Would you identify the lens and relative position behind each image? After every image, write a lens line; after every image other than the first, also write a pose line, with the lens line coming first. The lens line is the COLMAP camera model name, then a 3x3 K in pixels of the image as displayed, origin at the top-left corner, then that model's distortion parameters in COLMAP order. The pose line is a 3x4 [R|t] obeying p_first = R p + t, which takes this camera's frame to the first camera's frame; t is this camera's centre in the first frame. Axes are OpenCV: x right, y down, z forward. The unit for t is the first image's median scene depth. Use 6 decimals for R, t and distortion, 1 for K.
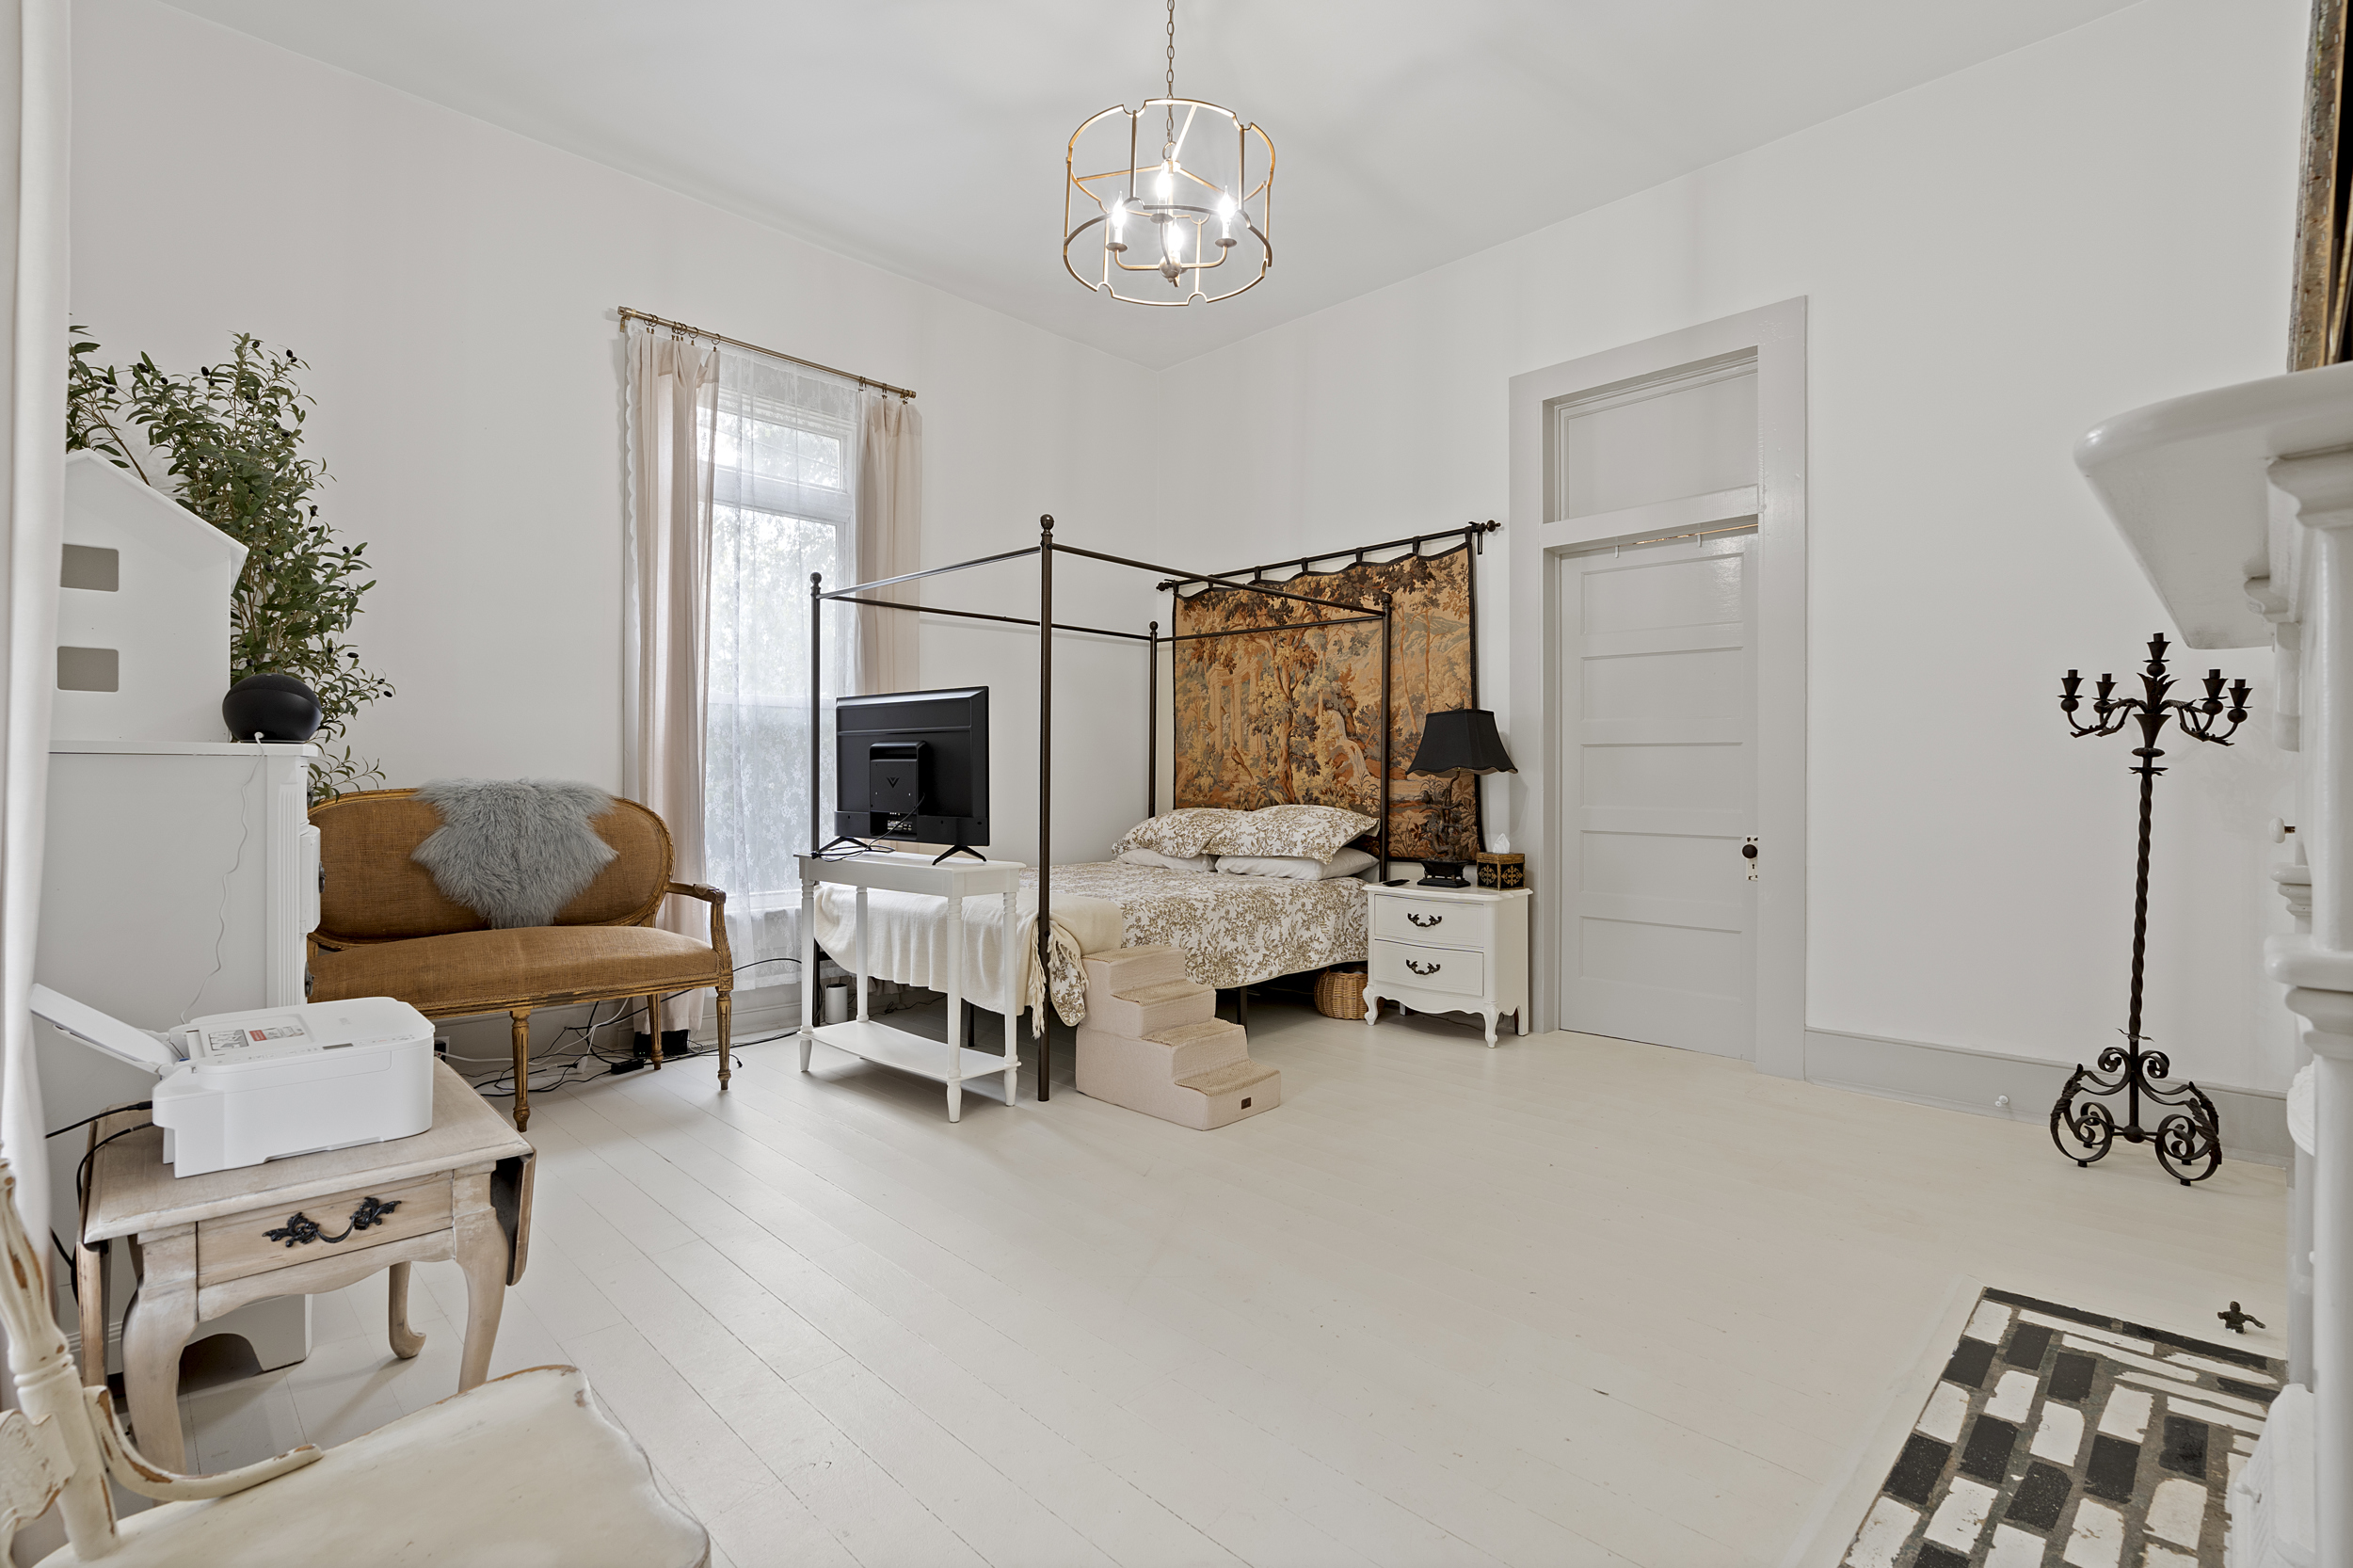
lens RADIAL K [[1053.8, 0, 1182.4], [0, 1053.8, 775.8], [0, 0, 1]] dist [-0.011919, 0.000049]
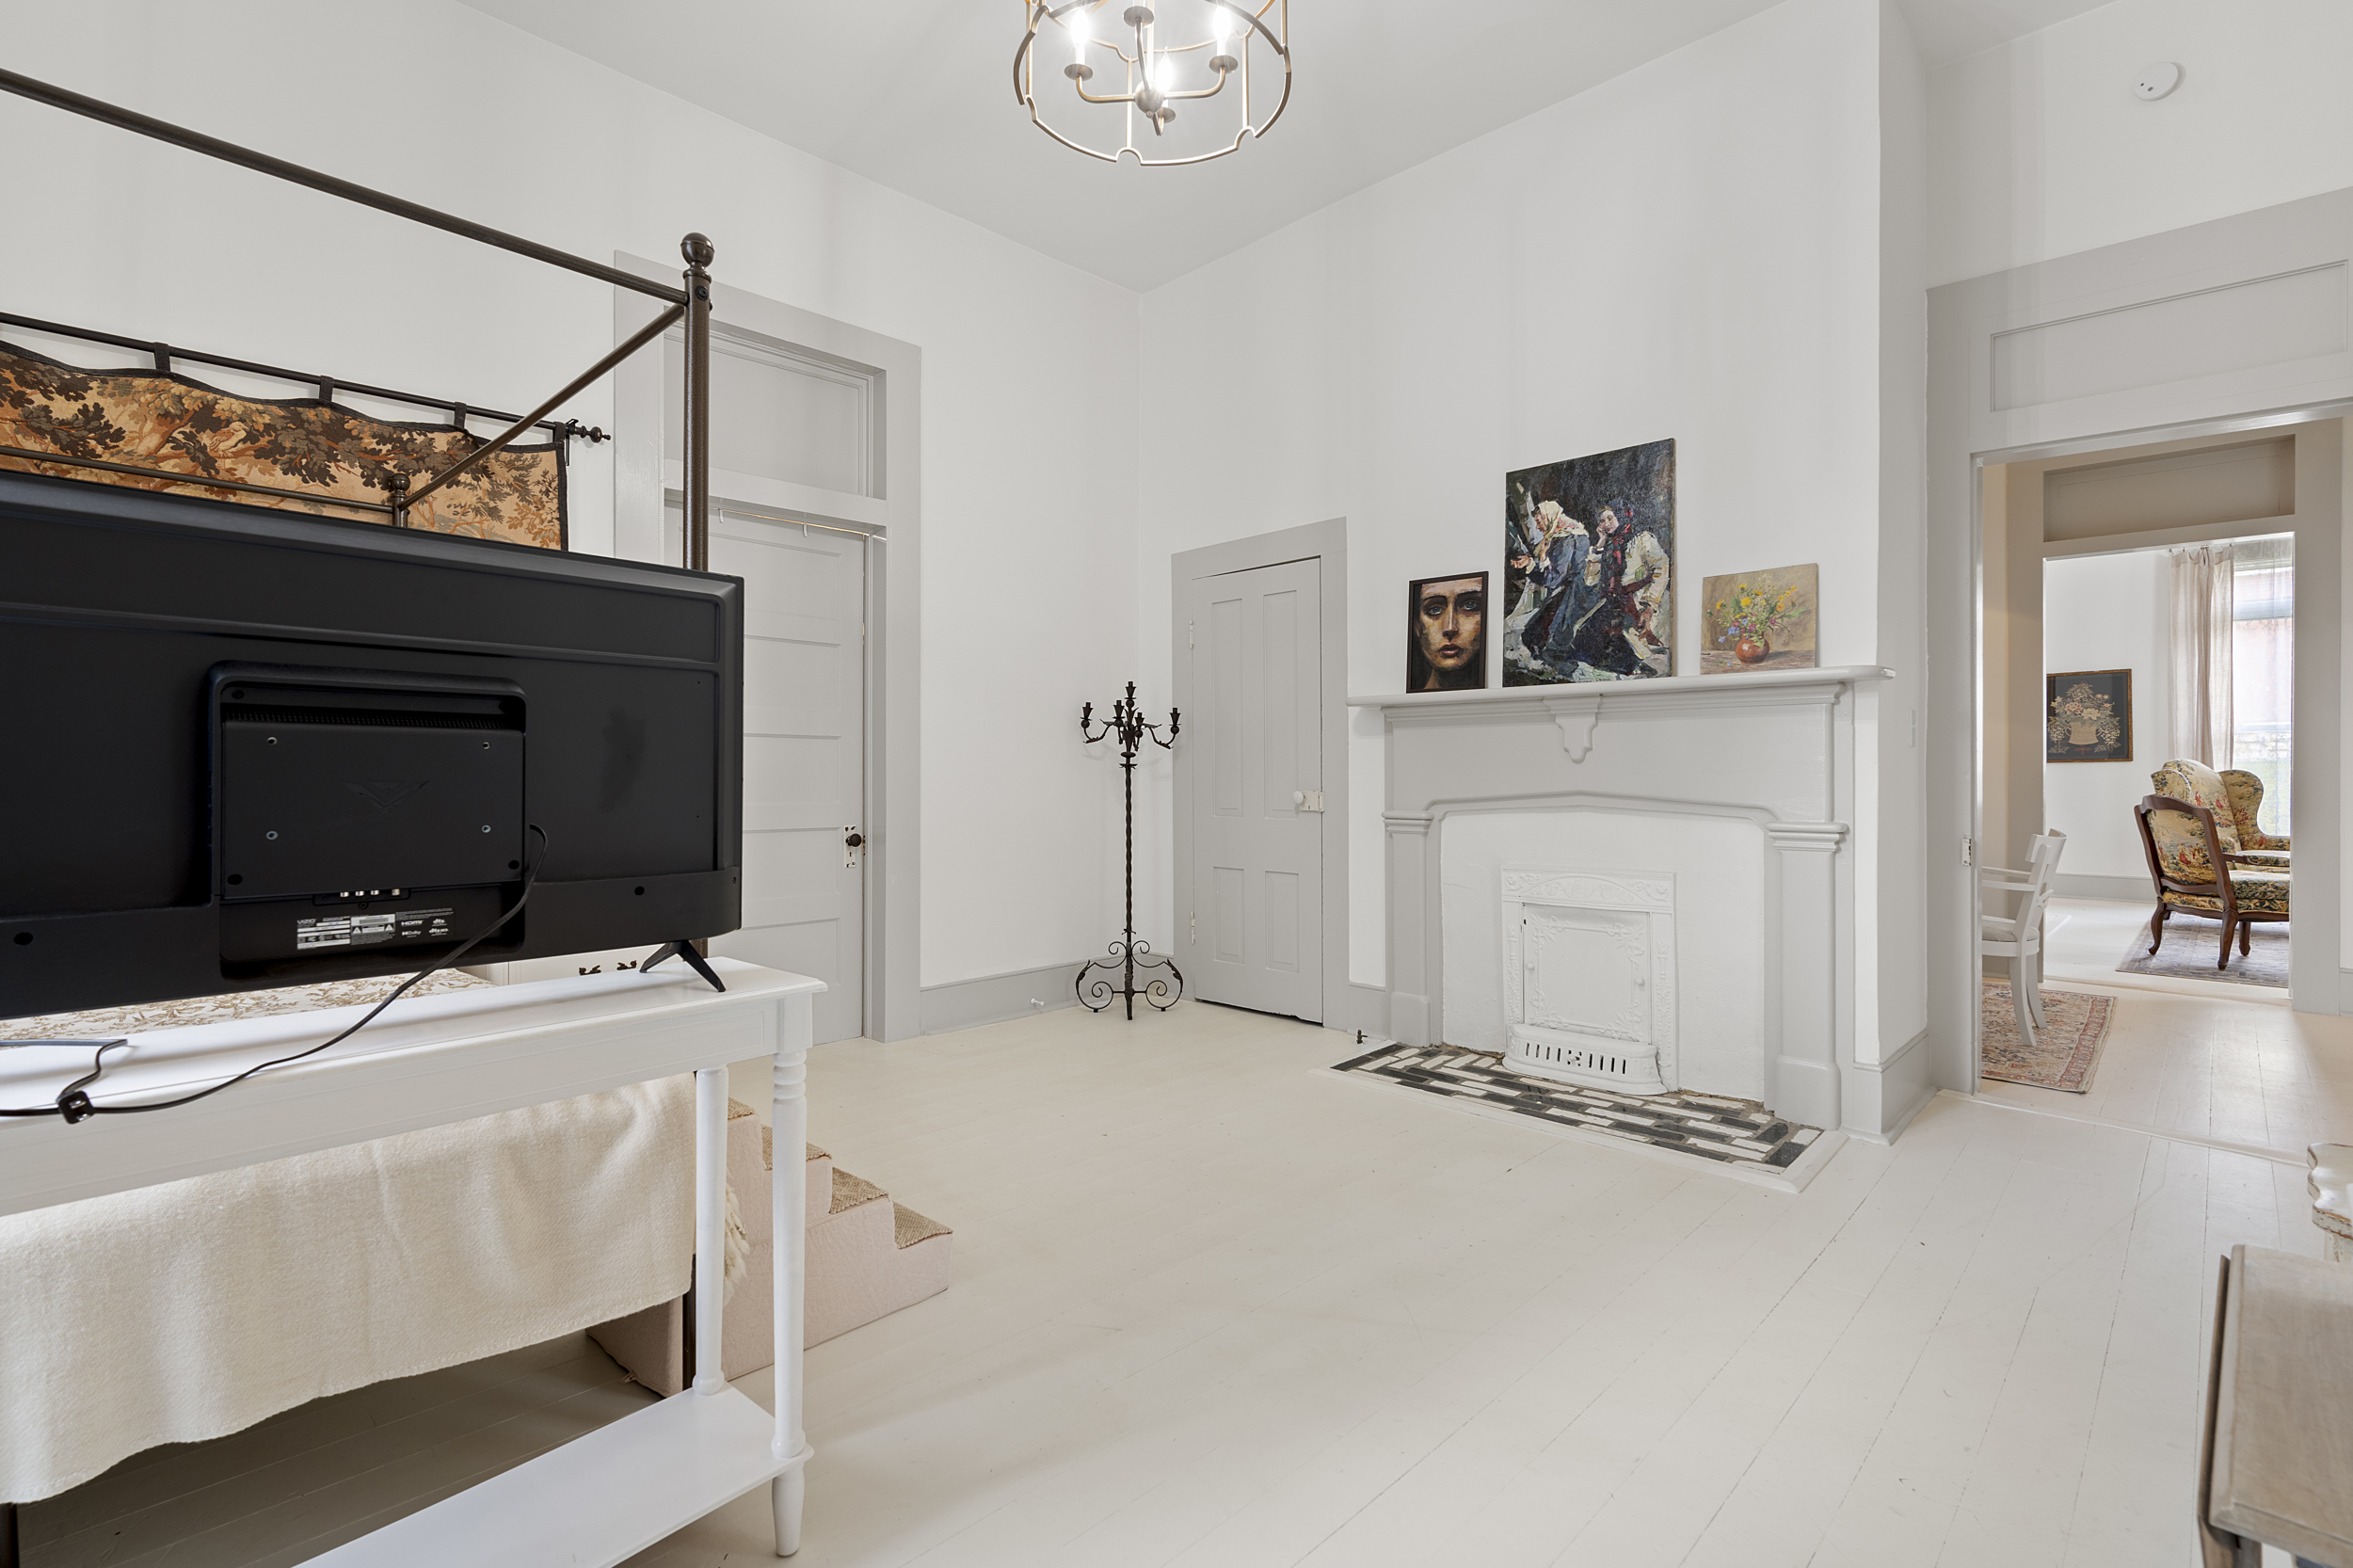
lens RADIAL K [[1075.7, 0, 1174.6], [0, 1075.7, 773.4], [0, 0, 1]] dist [-0.000475, 0.000582]
pose [[0.007208, -0.006273, 0.999954, -0.582569], [-0.002039, 0.999978, 0.006288, -0.003158], [-0.999972, -0.002085, 0.007195, 0.724246]]
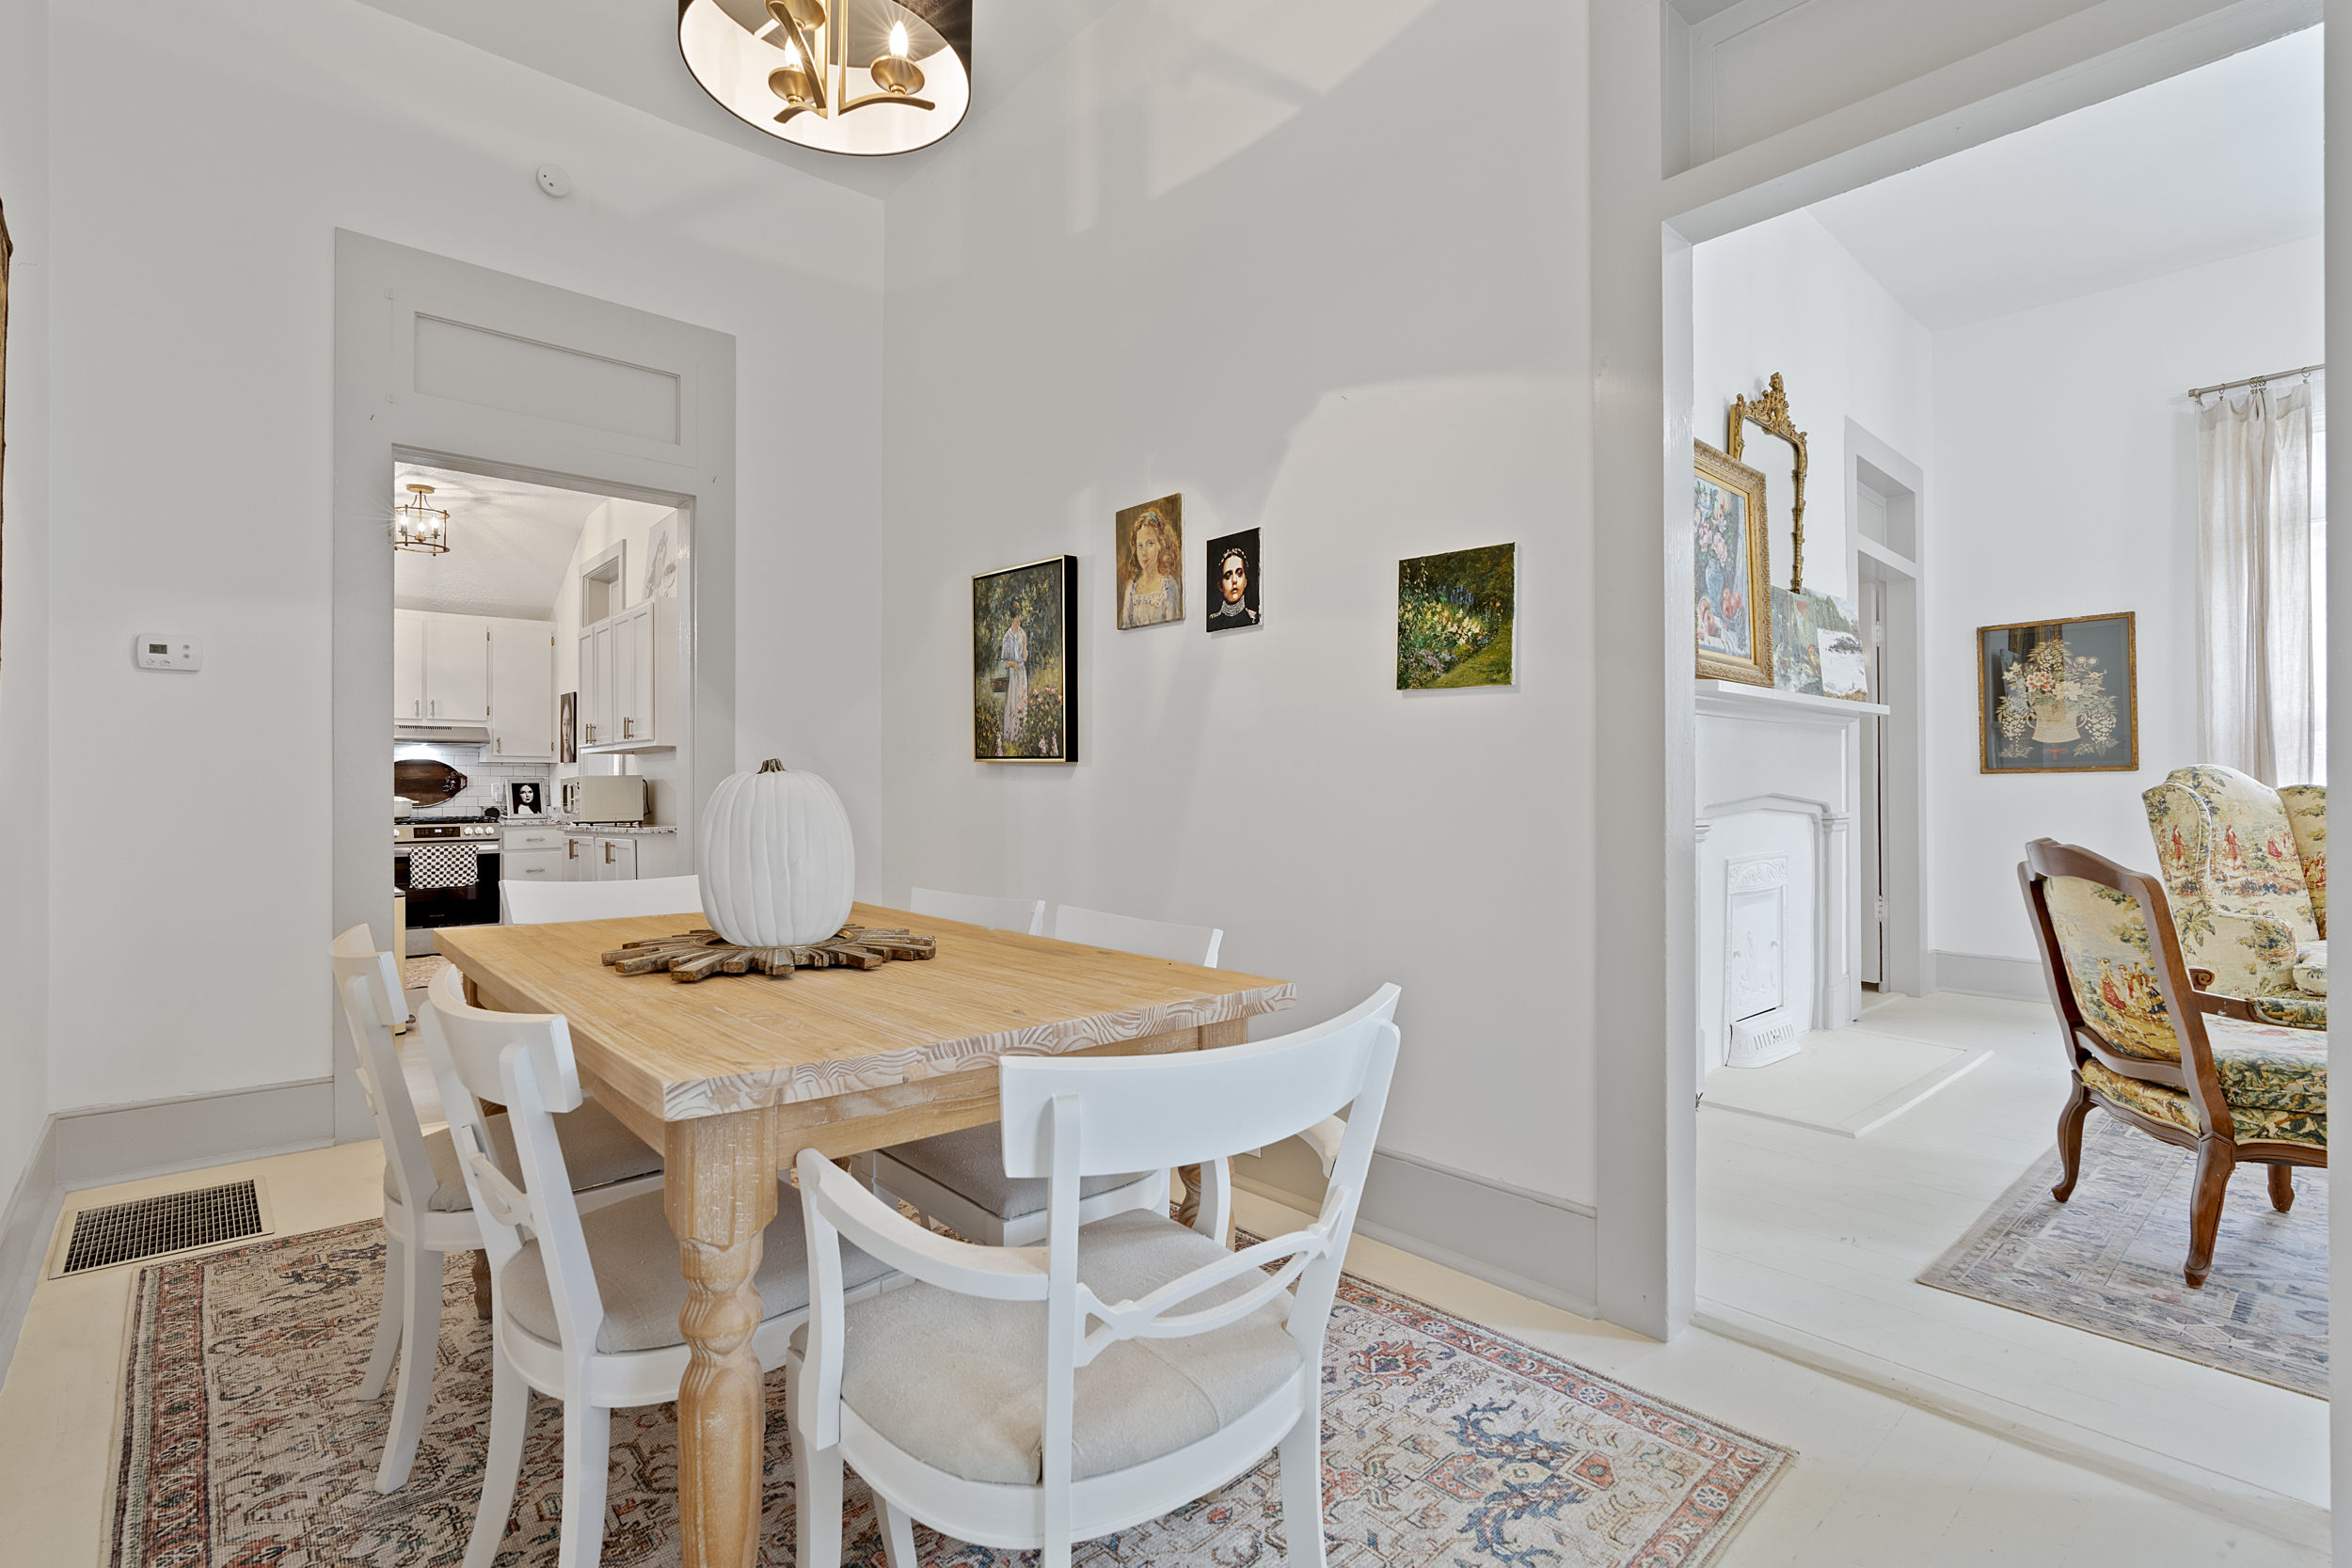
lens RADIAL K [[1089.2, 0, 1176.0], [0, 1089.2, 784.0], [0, 0, 1]] dist [-0.007419, 0.000825]
pose [[0.081018, 0.002950, 0.996708, -0.414095], [-0.000977, 0.999995, -0.002880, -0.002056], [-0.996712, -0.000740, 0.081020, 0.542034]]
